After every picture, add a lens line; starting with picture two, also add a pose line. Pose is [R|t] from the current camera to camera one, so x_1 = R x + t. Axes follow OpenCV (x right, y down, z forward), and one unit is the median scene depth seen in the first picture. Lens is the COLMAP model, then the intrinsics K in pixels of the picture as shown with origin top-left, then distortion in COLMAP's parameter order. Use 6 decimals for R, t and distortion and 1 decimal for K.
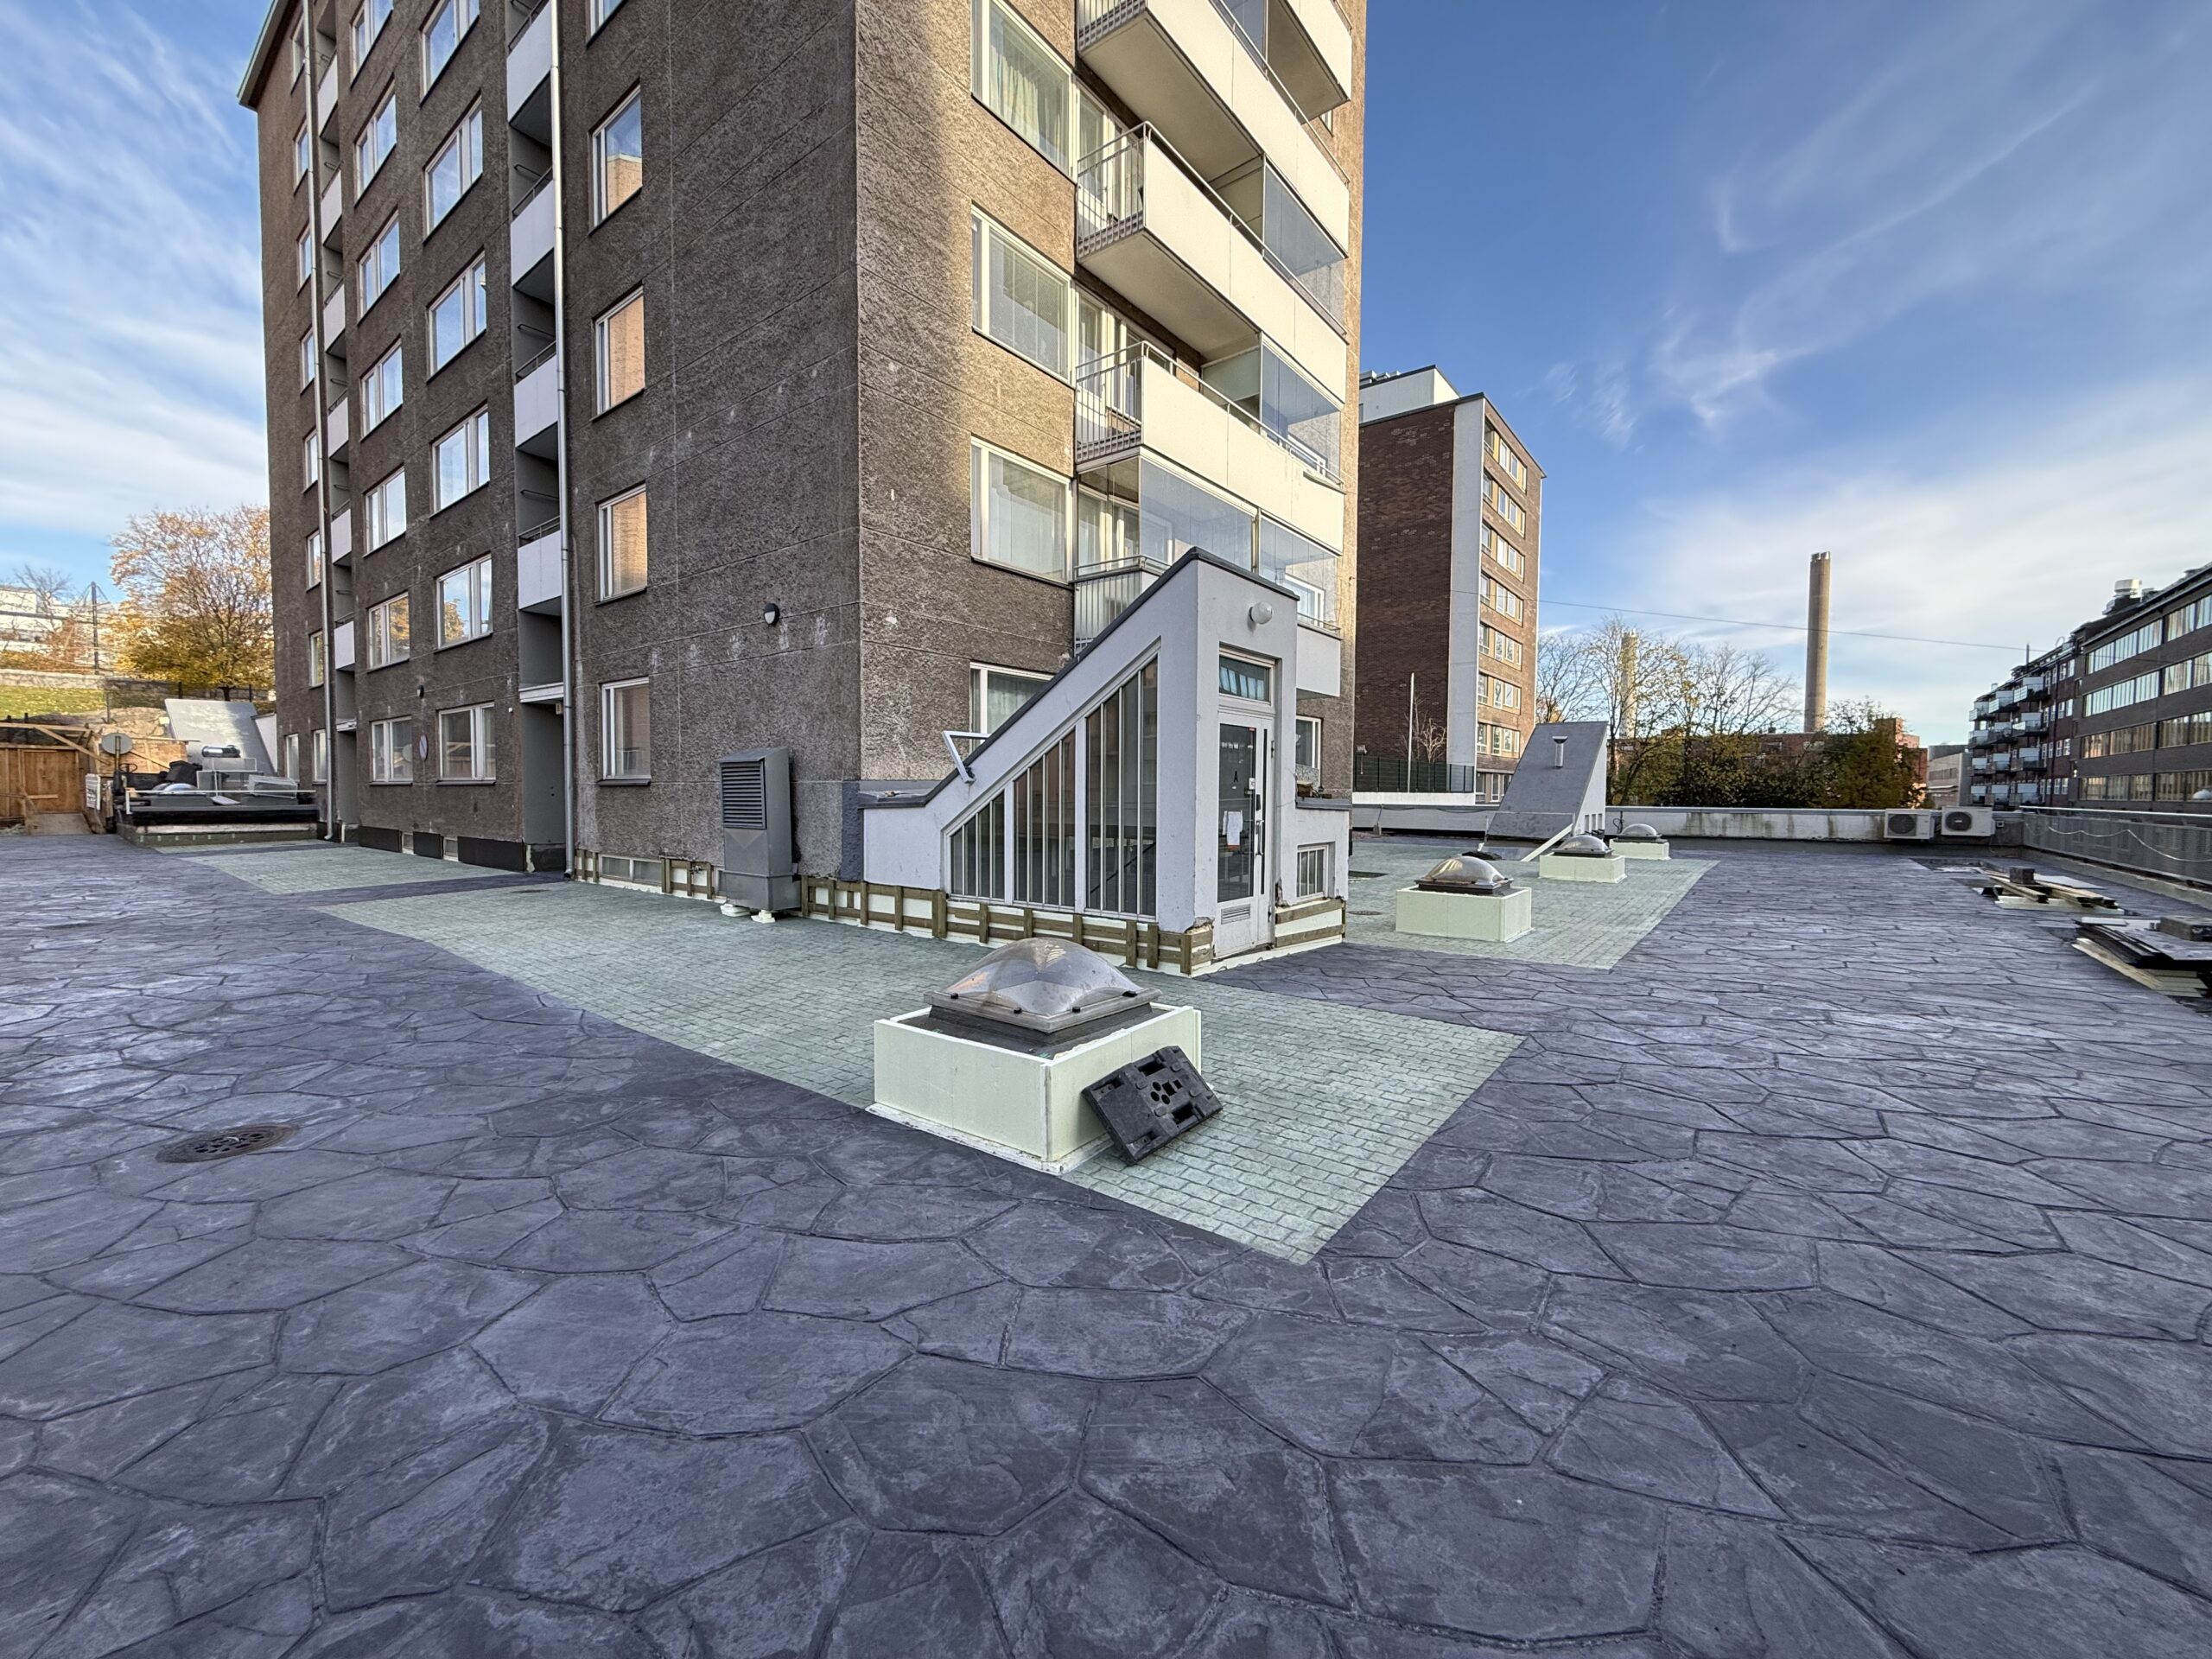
lens RADIAL K [[879.8, 0, 1108.1], [0, 879.8, 830.1], [0, 0, 1]] dist [-0.000032, 0.000003]
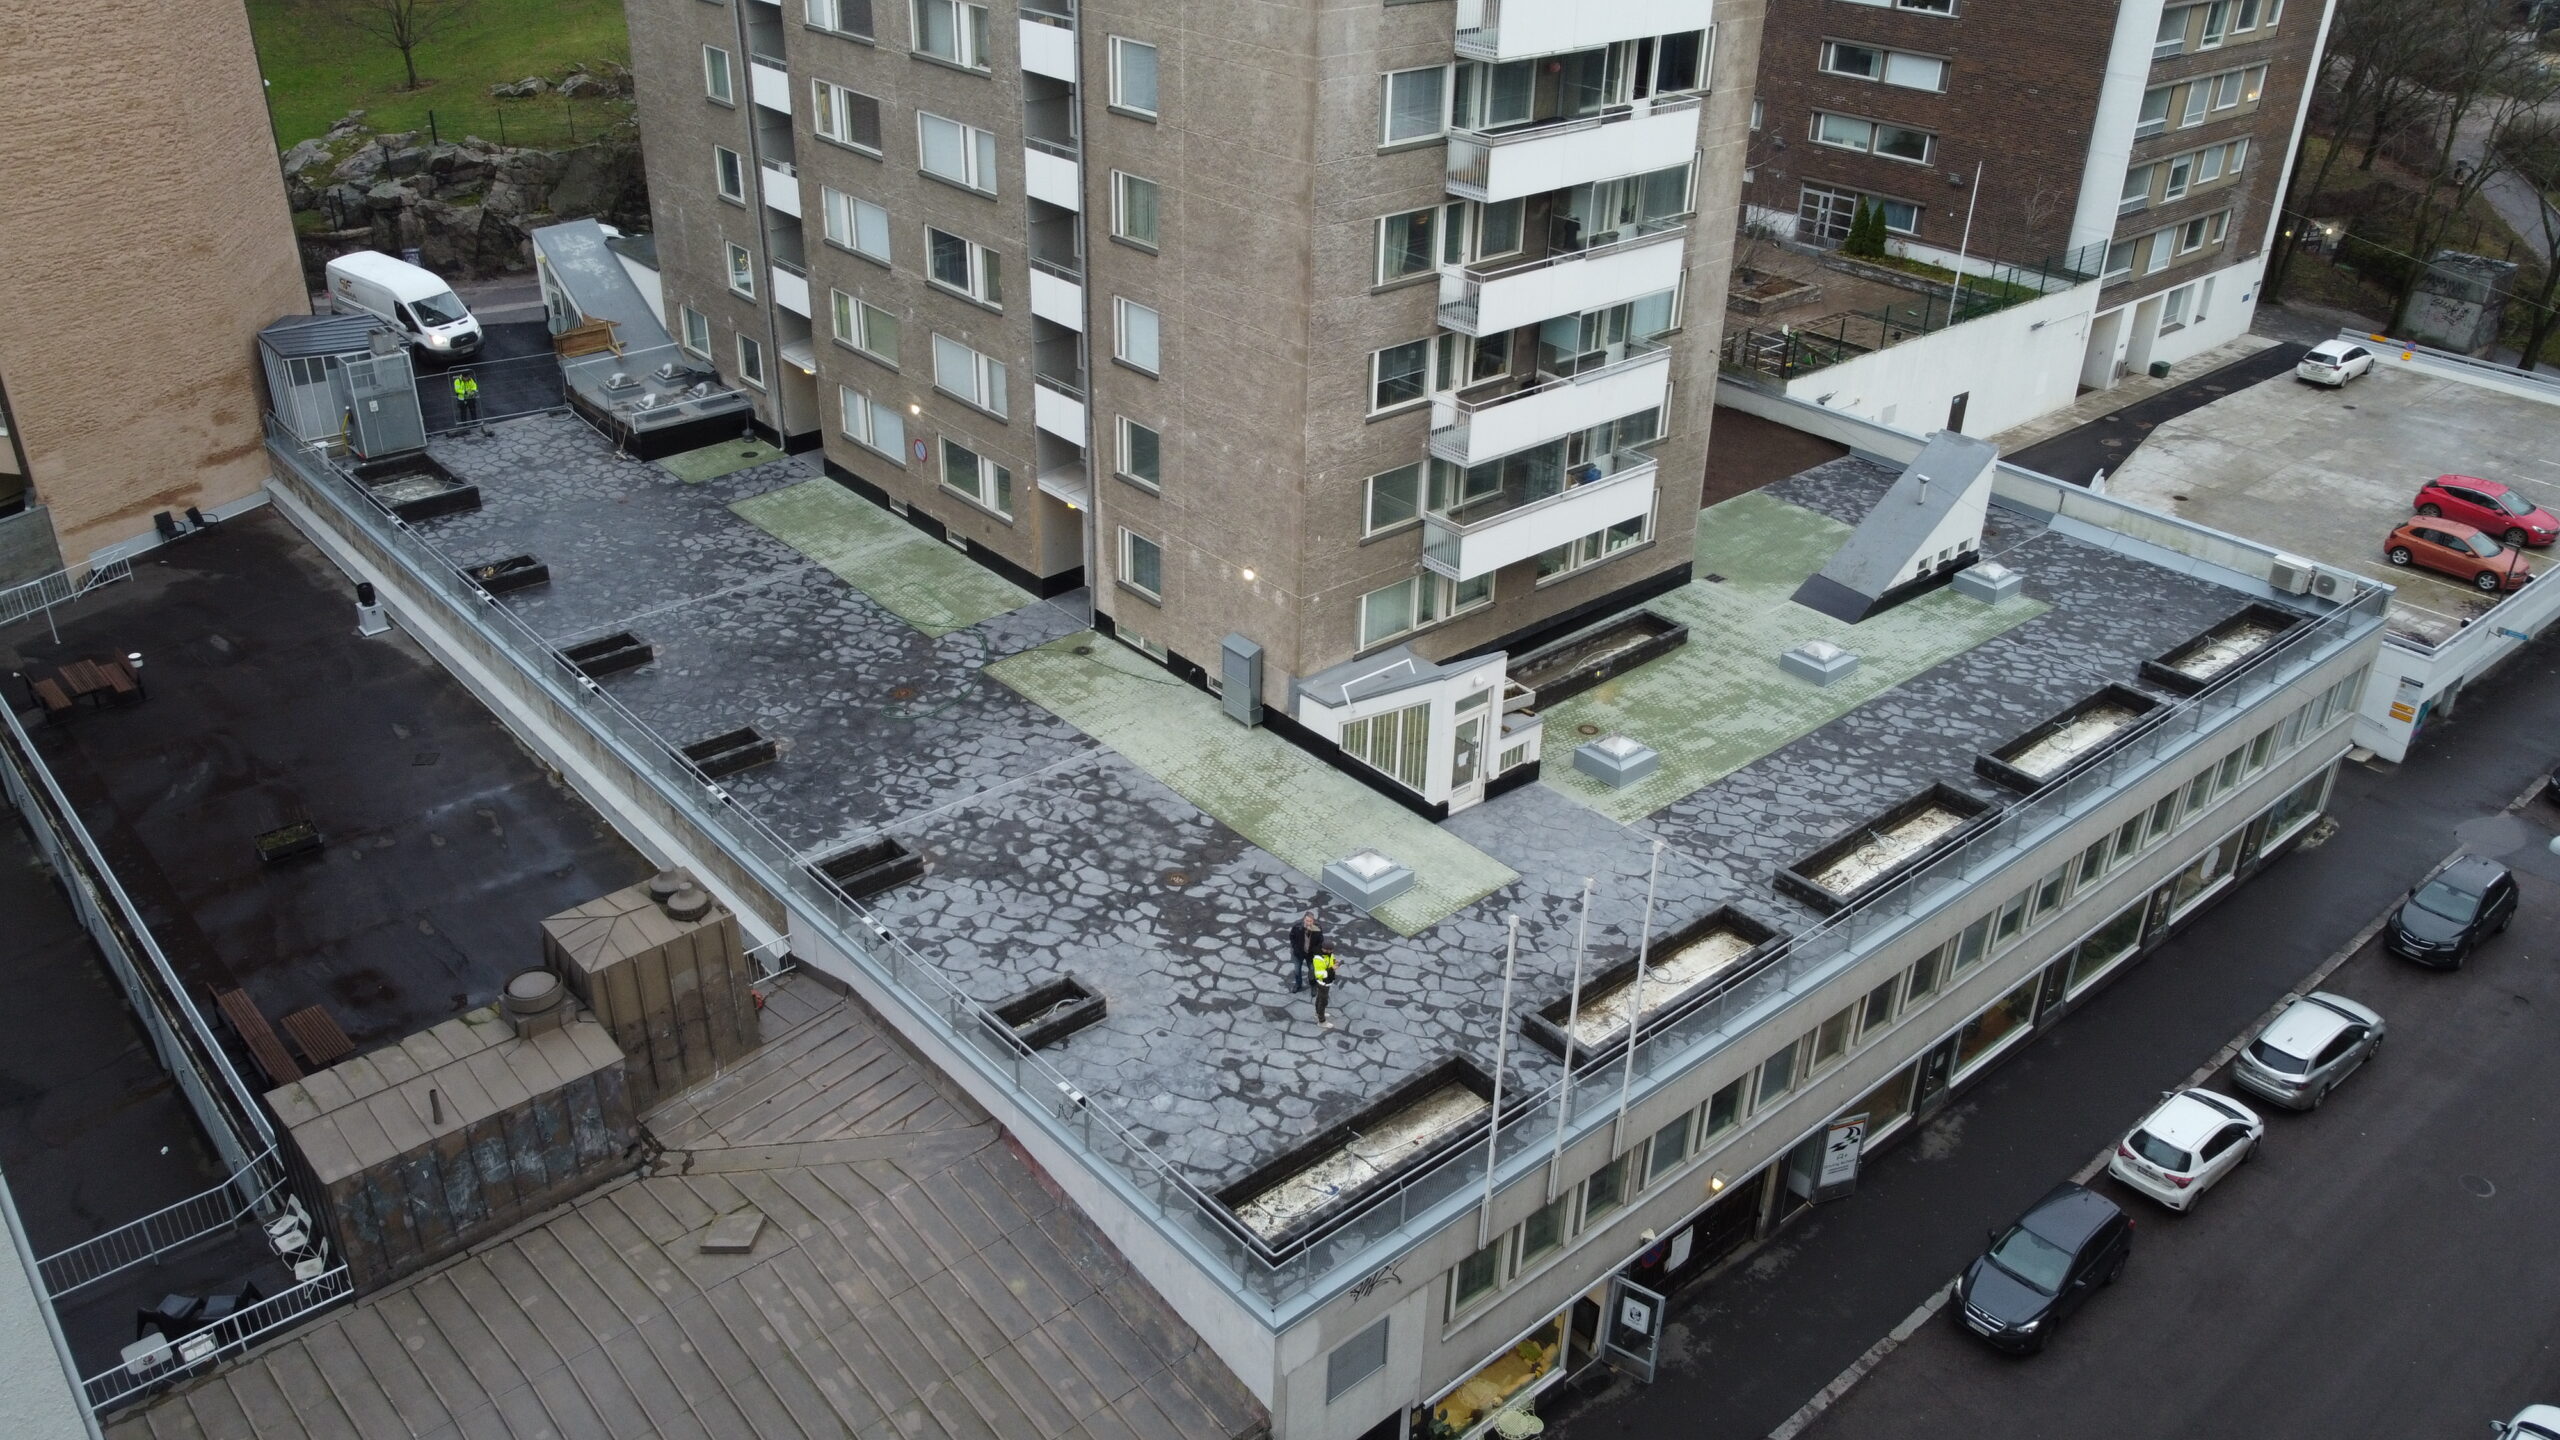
lens RADIAL K [[1937.8, 0, 1274.2], [0, 1937.8, 717.9], [0, 0, 1]] dist [0.015287, 0.002178]
pose [[0.981211, 0.103793, -0.162641, 0.389090], [-0.023426, 0.900825, 0.433550, -1.898385], [0.191511, -0.421594, 0.886331, -2.962428]]
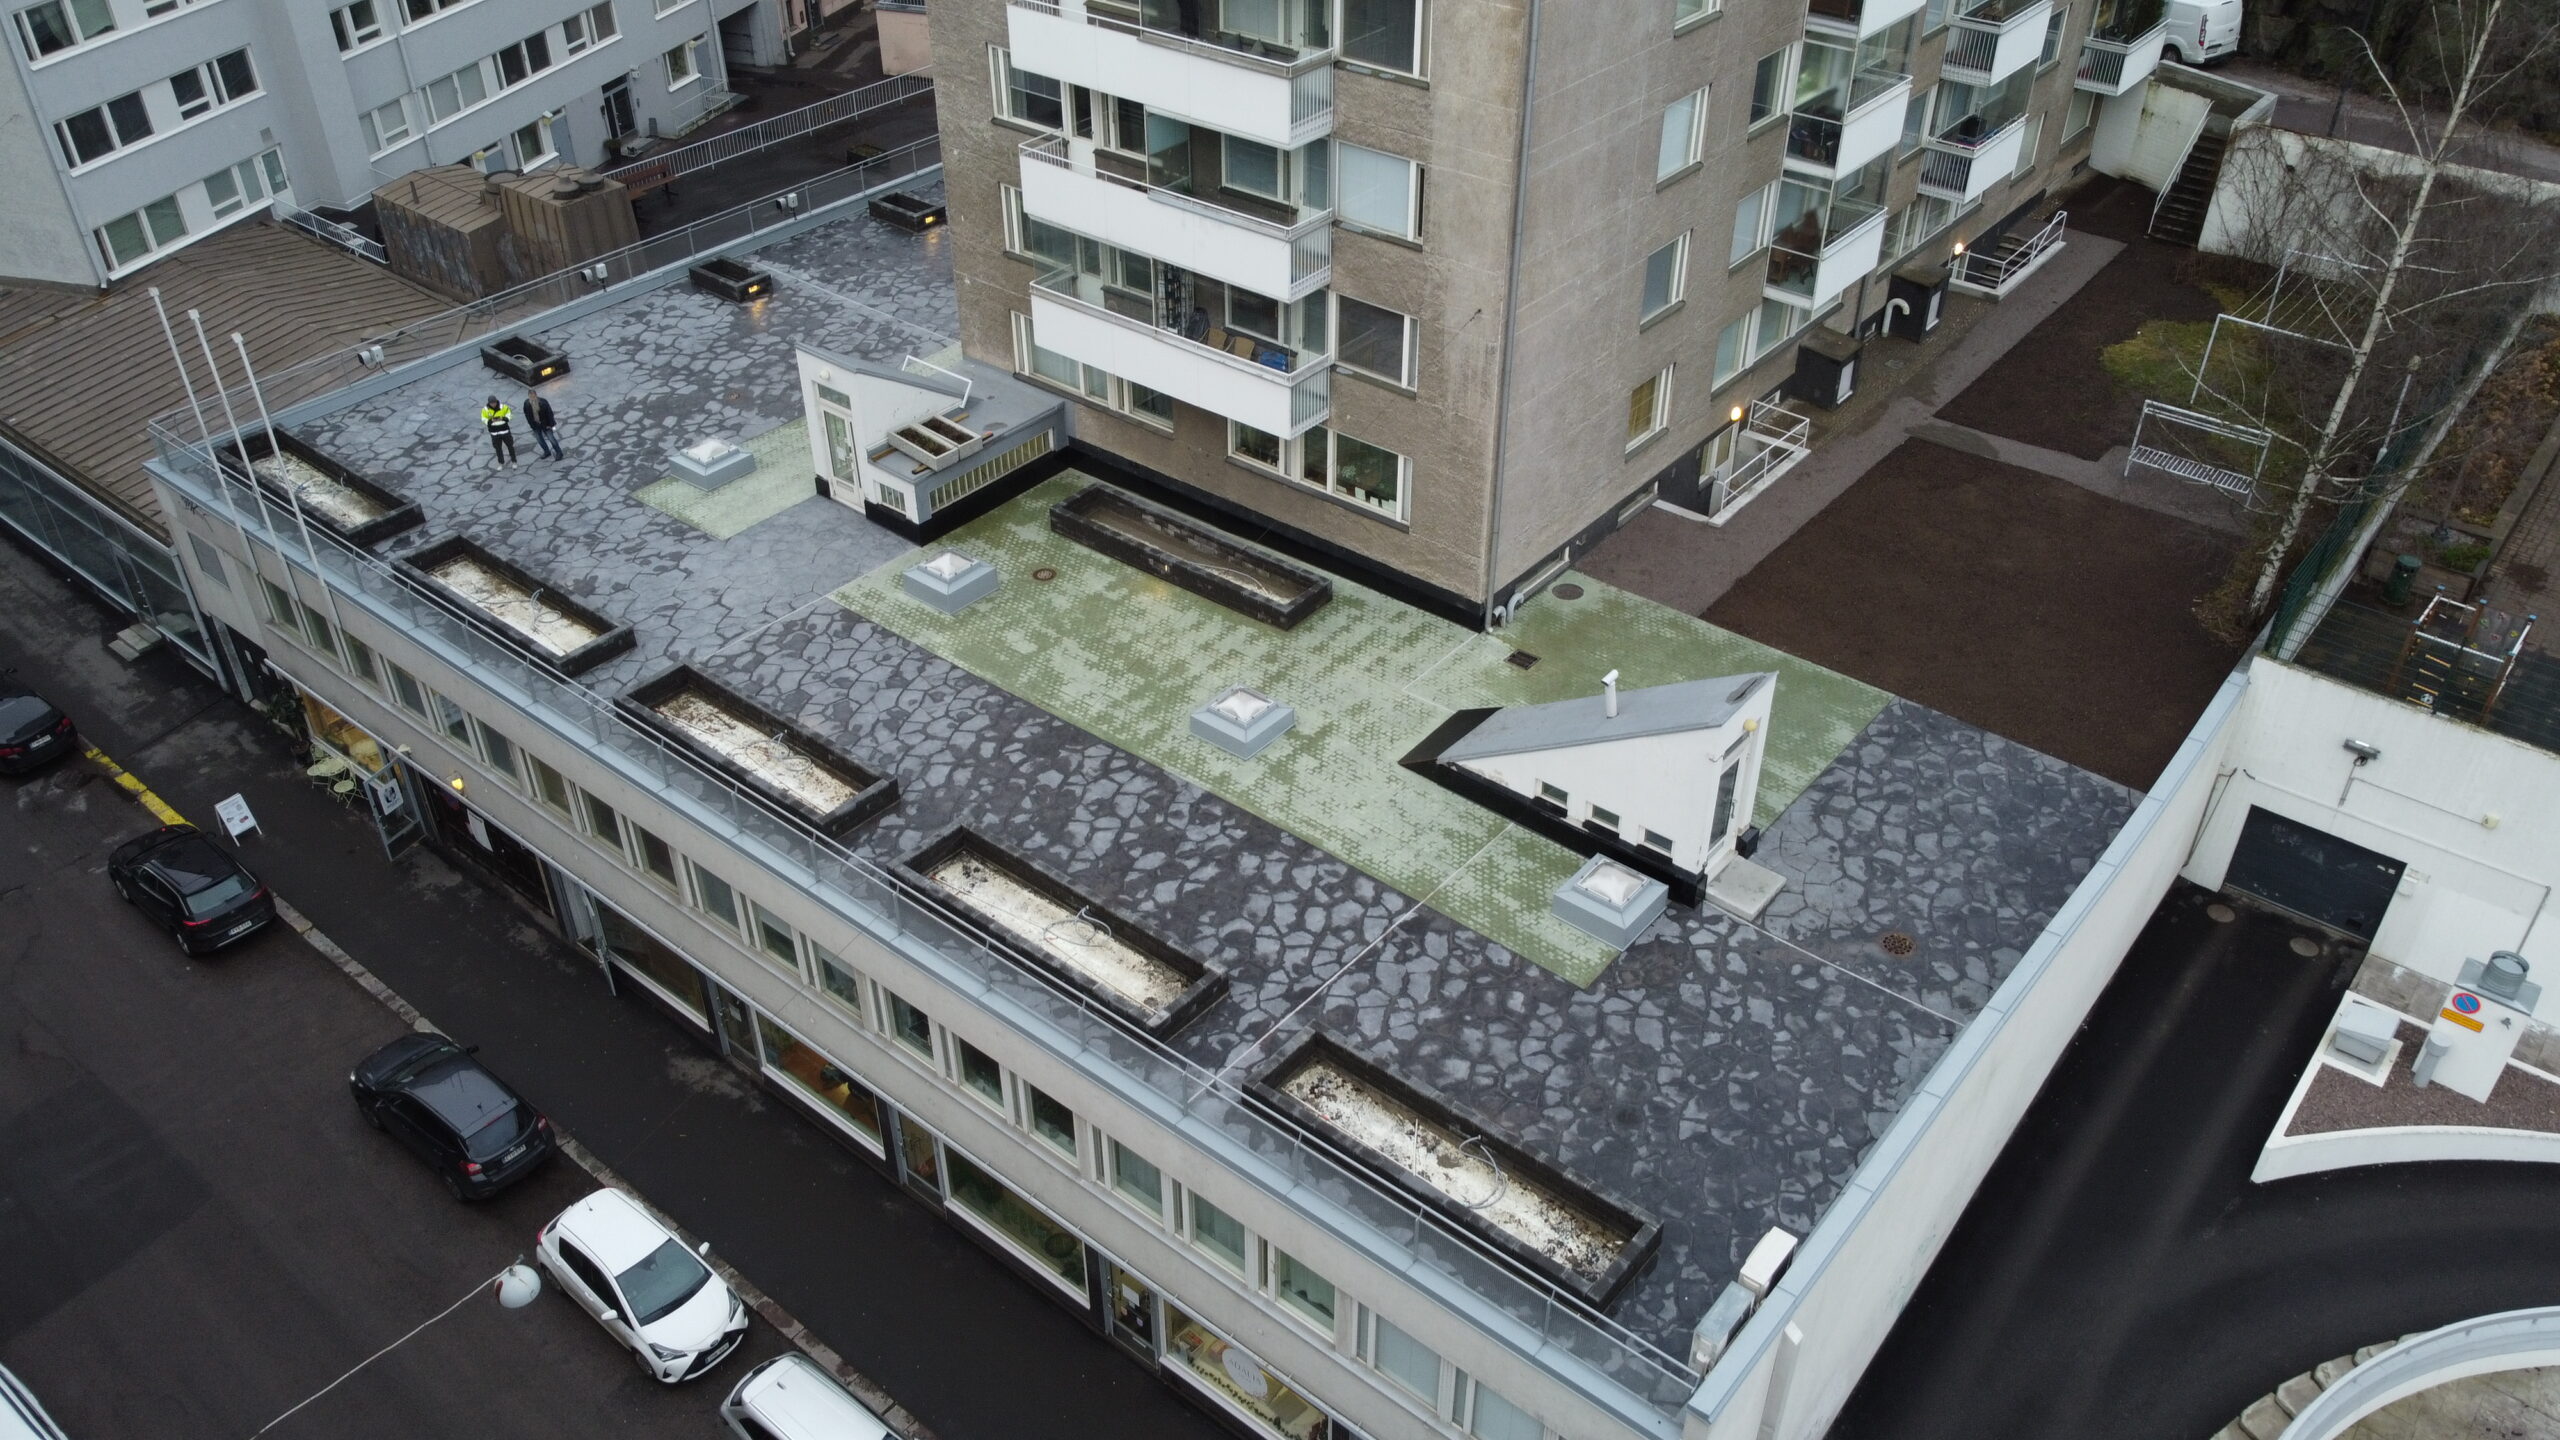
lens RADIAL K [[1937.8, 0, 1278.2], [0, 1937.8, 727.0], [0, 0, 1]] dist [0.015287, 0.002178]
pose [[-0.022940, 0.587445, -0.808939, 3.711414], [-0.044053, 0.807772, 0.587847, -2.018460], [0.998766, 0.049121, 0.007348, 1.600097]]
